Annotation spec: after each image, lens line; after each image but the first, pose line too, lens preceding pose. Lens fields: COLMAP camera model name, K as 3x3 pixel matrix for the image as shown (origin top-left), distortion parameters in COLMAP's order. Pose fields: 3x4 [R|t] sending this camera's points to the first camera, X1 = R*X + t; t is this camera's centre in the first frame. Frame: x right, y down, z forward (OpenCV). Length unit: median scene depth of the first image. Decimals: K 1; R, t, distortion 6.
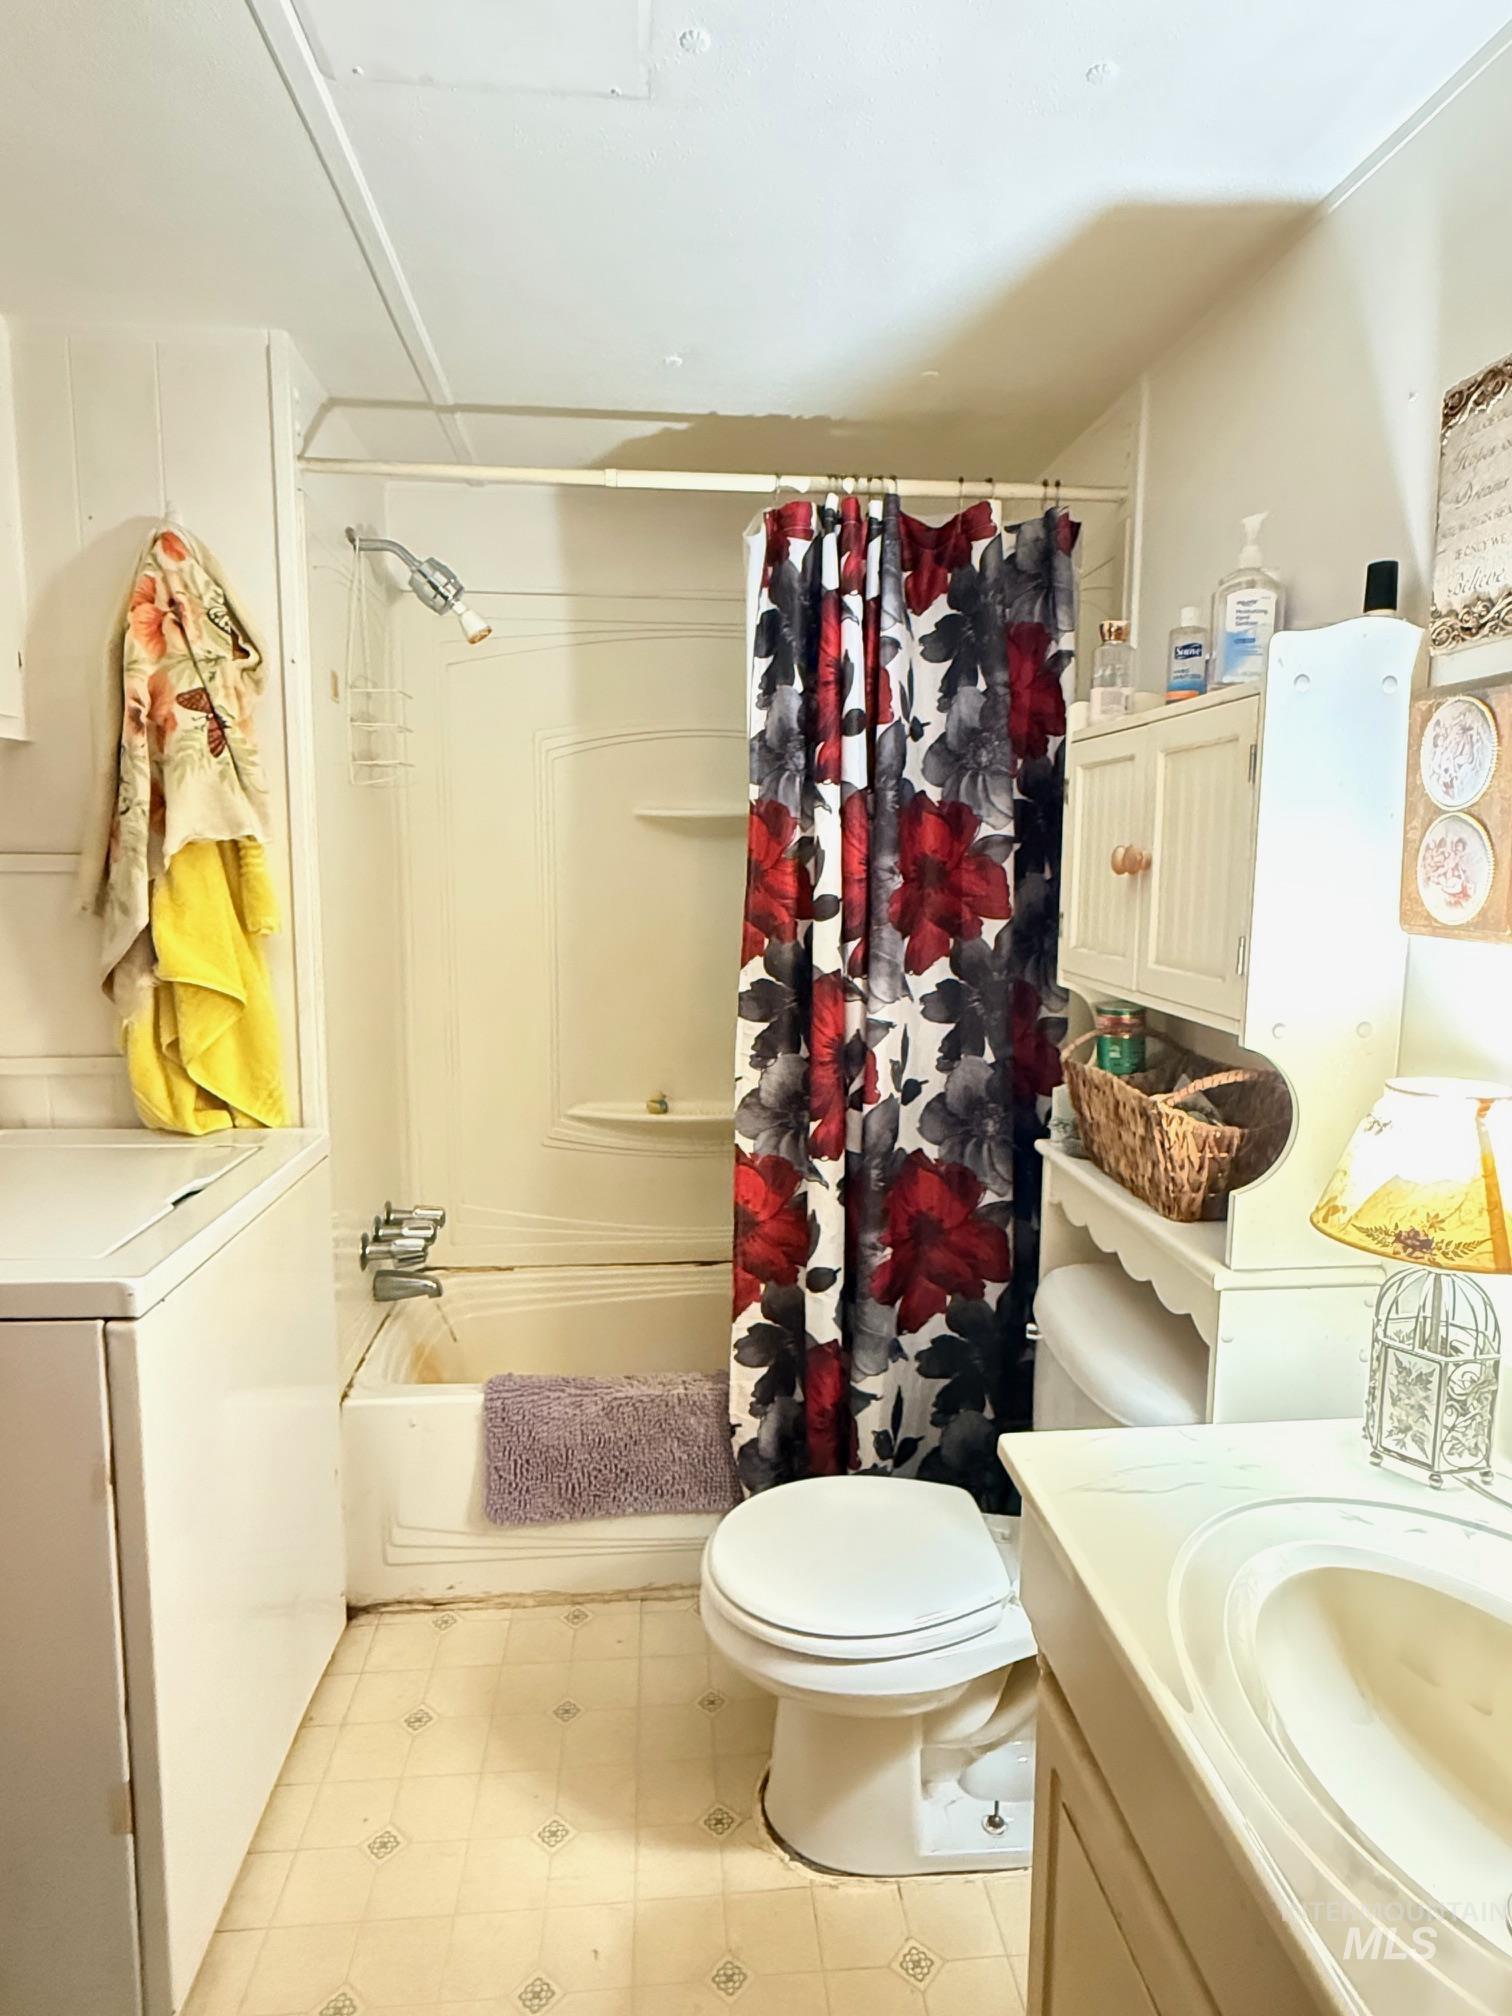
lens RADIAL K [[1164.8, 0, 761.7], [0, 1164.8, 1012.0], [0, 0, 1]] dist [0.000440, 0.001942]
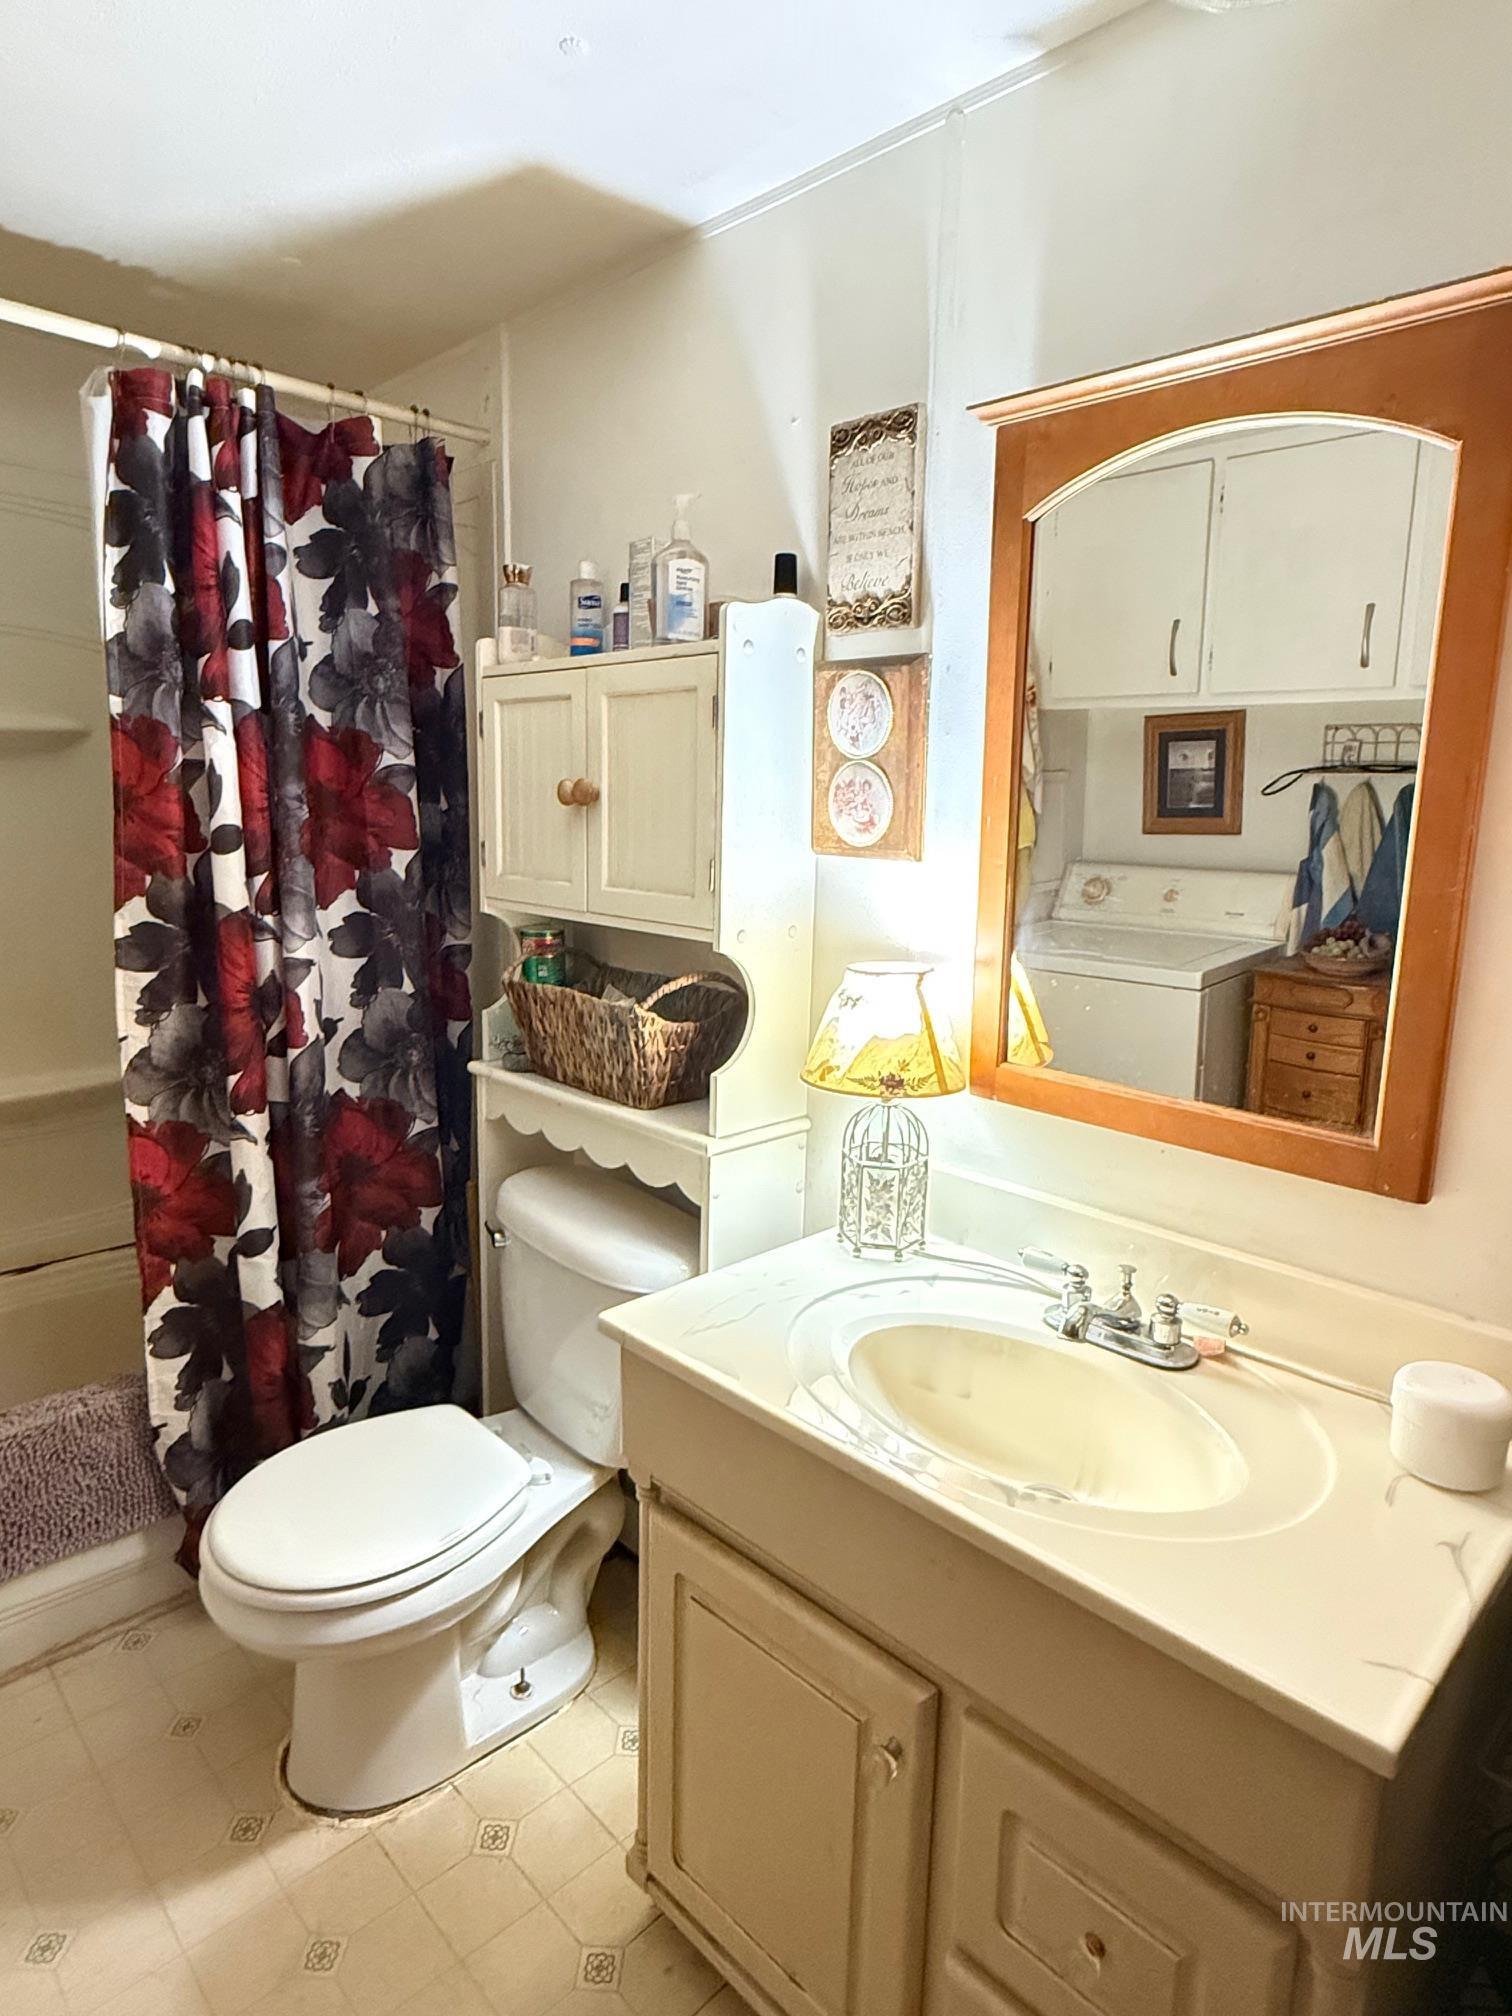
lens RADIAL K [[1164.8, 0, 761.7], [0, 1164.8, 1012.0], [0, 0, 1]] dist [0.000440, 0.001942]
pose [[0.771894, -0.101009, 0.627676, -0.208373], [0.065650, 0.994684, 0.079335, -0.000282], [-0.632353, -0.020031, 0.774422, 0.029411]]
